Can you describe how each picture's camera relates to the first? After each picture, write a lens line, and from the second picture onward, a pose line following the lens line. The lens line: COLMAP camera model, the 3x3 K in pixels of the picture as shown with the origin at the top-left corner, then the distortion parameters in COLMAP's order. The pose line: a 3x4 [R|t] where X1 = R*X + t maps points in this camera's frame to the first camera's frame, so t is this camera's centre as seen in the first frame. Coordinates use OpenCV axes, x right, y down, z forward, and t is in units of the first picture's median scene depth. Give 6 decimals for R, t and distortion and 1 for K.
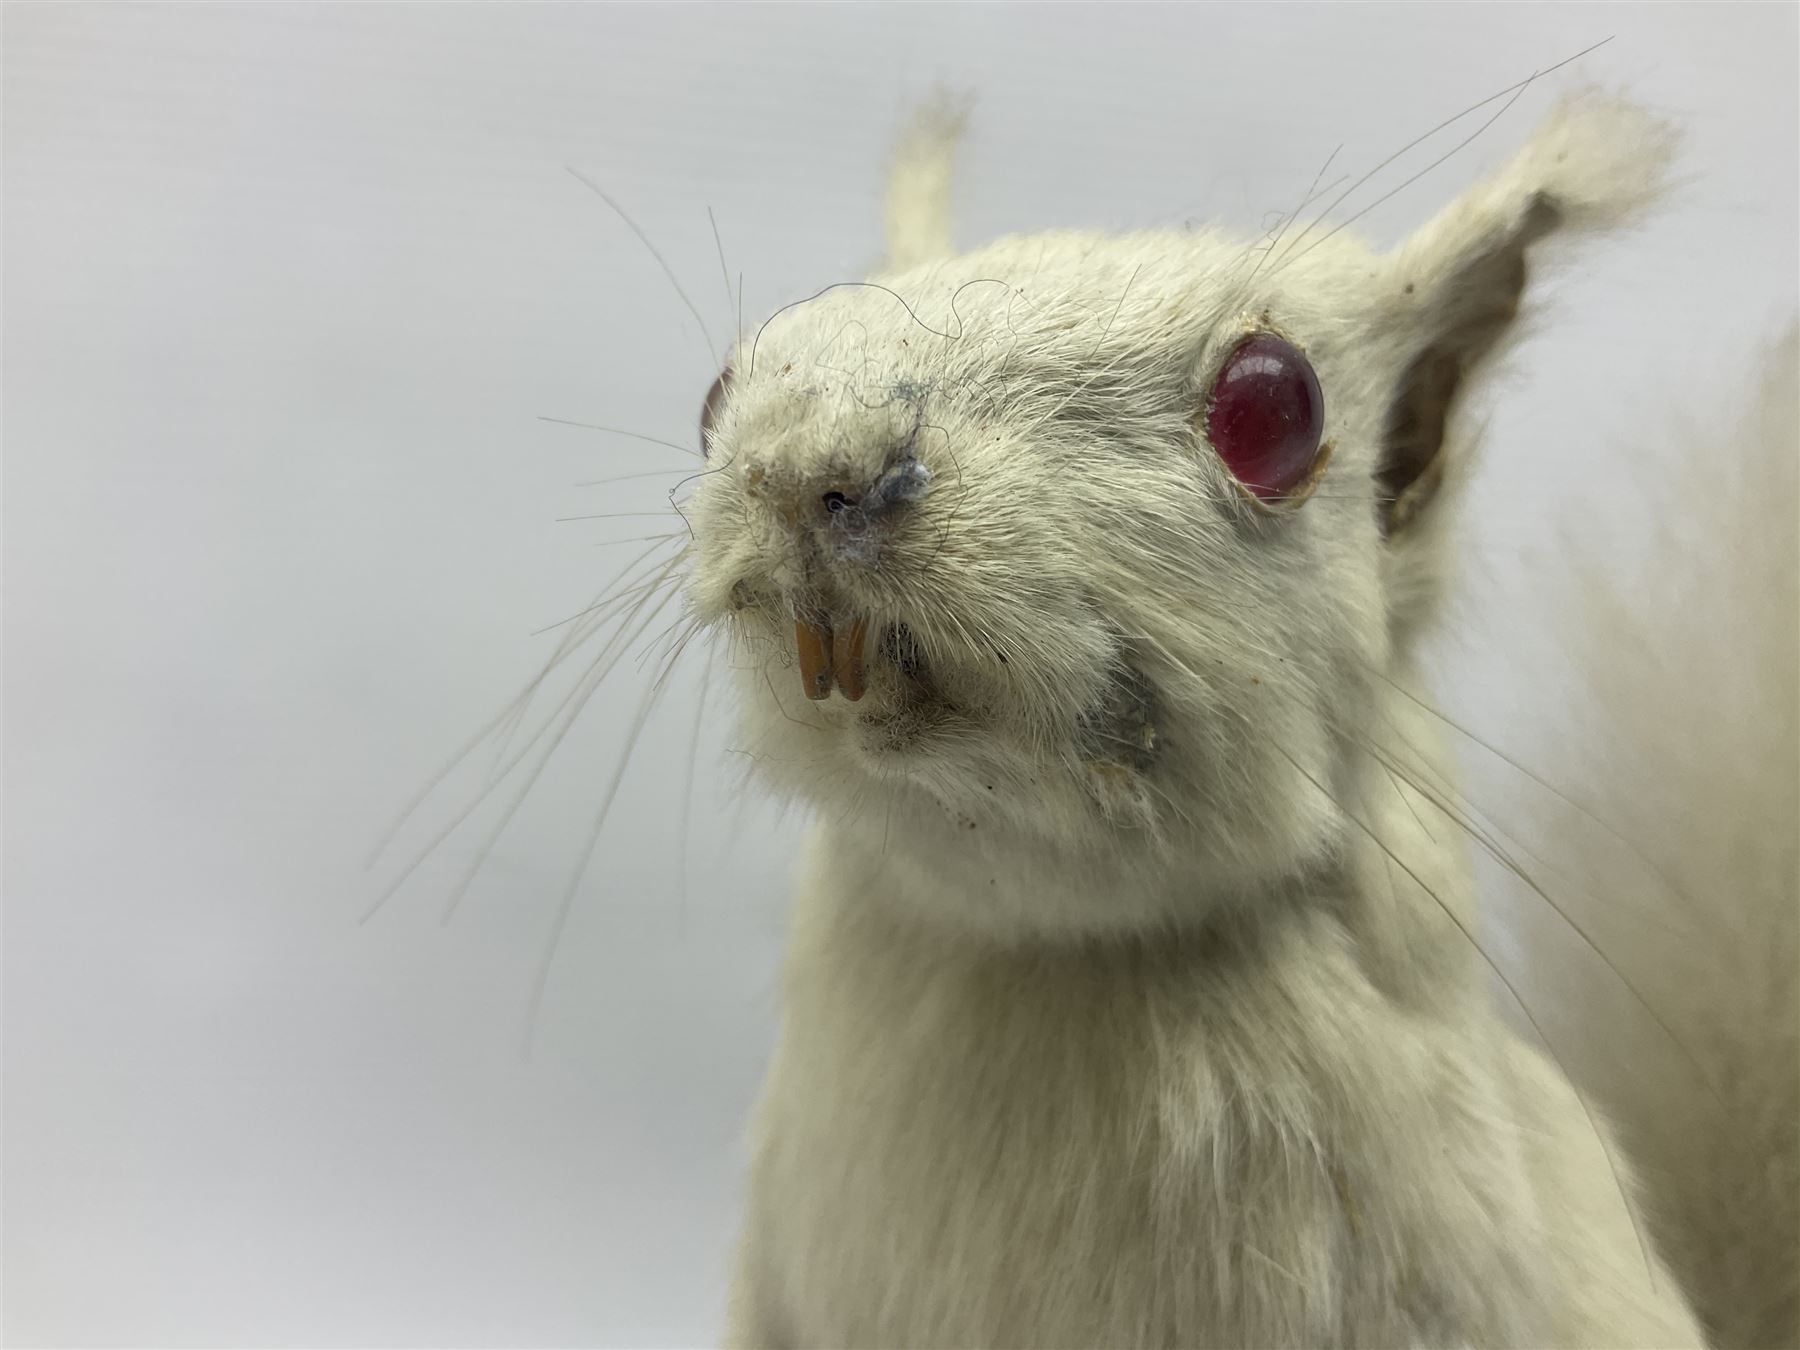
lens RADIAL K [[1571.3, 0, 900.0], [0, 1571.3, 675.0], [0, 0, 1]] dist [0.073301, -0.123814]
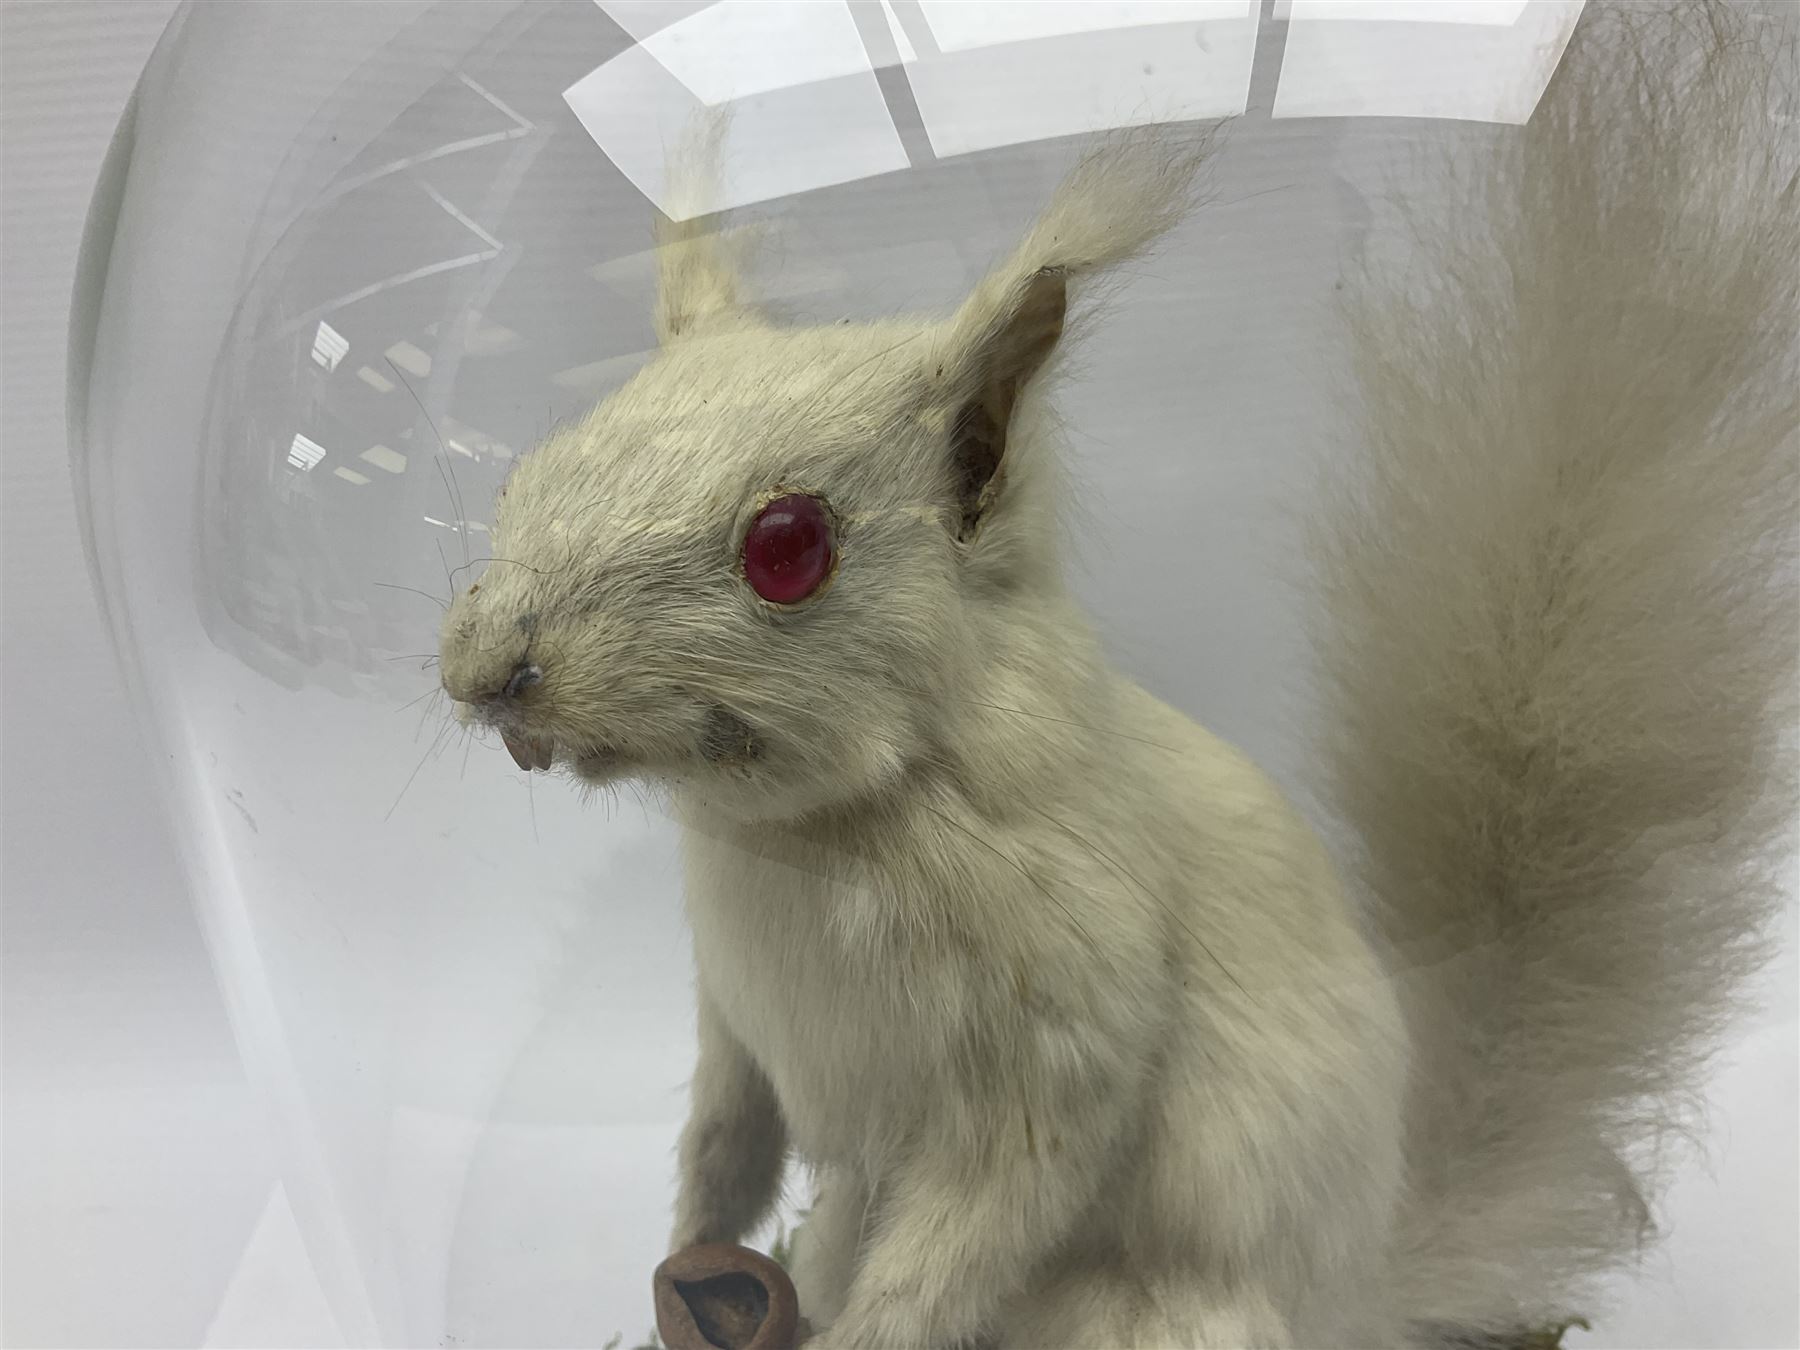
lens RADIAL K [[1571.3, 0, 900.0], [0, 1571.3, 675.0], [0, 0, 1]] dist [0.073301, -0.123814]
pose [[0.984452, -0.084393, -0.154051, 0.596934], [0.126926, 0.948033, 0.291758, -0.511998], [0.121423, -0.306775, 0.944005, -0.547098]]
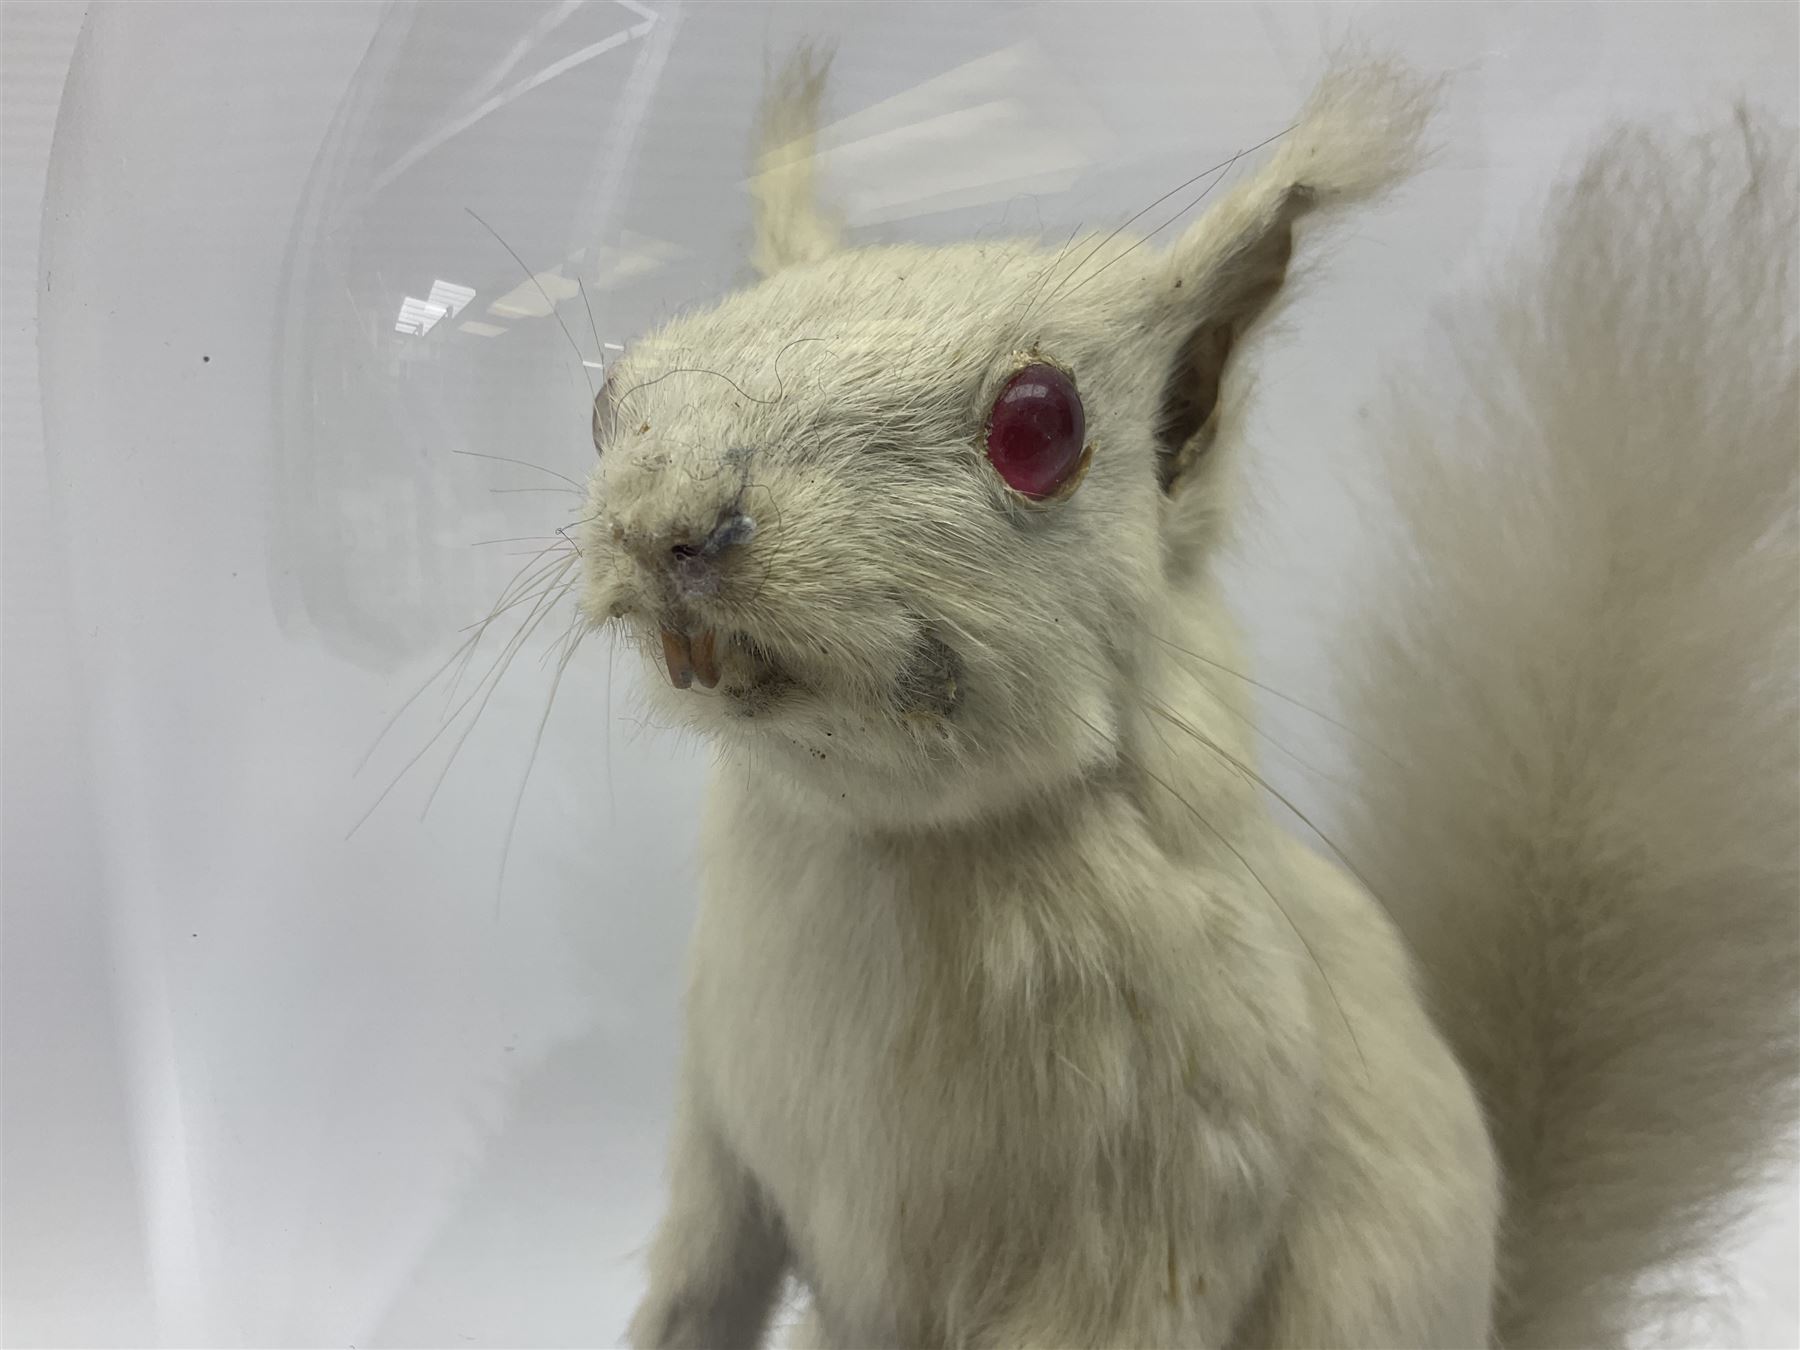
lens RADIAL K [[1571.3, 0, 900.0], [0, 1571.3, 675.0], [0, 0, 1]] dist [0.073301, -0.123814]
pose [[0.998931, -0.040670, 0.021958, 0.091210], [0.037083, 0.988818, 0.144443, -0.162342], [-0.027587, -0.143475, 0.989269, -0.266155]]
